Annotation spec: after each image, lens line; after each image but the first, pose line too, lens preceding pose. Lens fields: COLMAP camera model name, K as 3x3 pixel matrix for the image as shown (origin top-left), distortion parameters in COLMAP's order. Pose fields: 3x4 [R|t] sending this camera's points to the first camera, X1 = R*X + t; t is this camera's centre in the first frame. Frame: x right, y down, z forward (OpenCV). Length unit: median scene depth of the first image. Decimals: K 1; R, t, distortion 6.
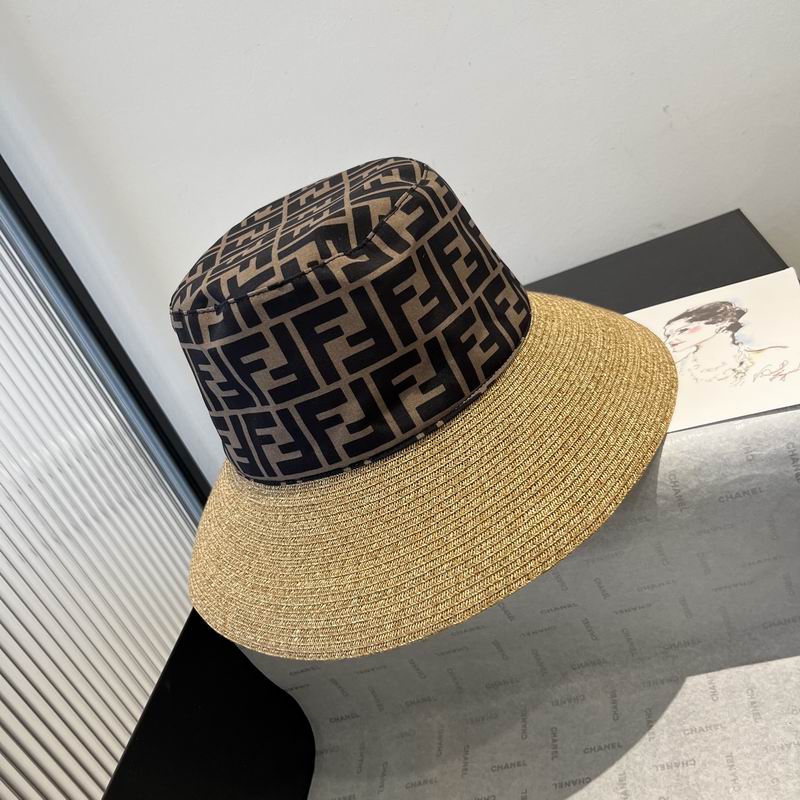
lens RADIAL K [[963.3, 0, 413.5], [0, 963.3, 396.4], [0, 0, 1]] dist [0.549102, -0.001911]
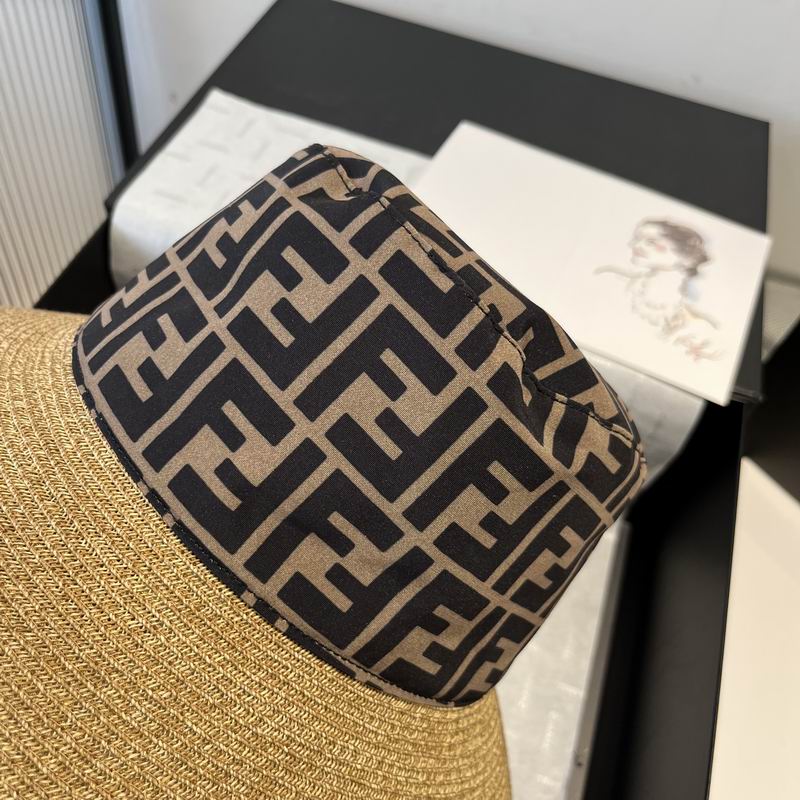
lens RADIAL K [[927.0, 0, 415.1], [0, 927.0, 414.9], [0, 0, 1]] dist [0.084038, -0.028435]
pose [[0.320274, 0.944755, -0.069729, -0.023239], [-0.920200, 0.292771, -0.259840, 0.061811], [-0.225071, 0.147384, 0.963131, 0.475483]]
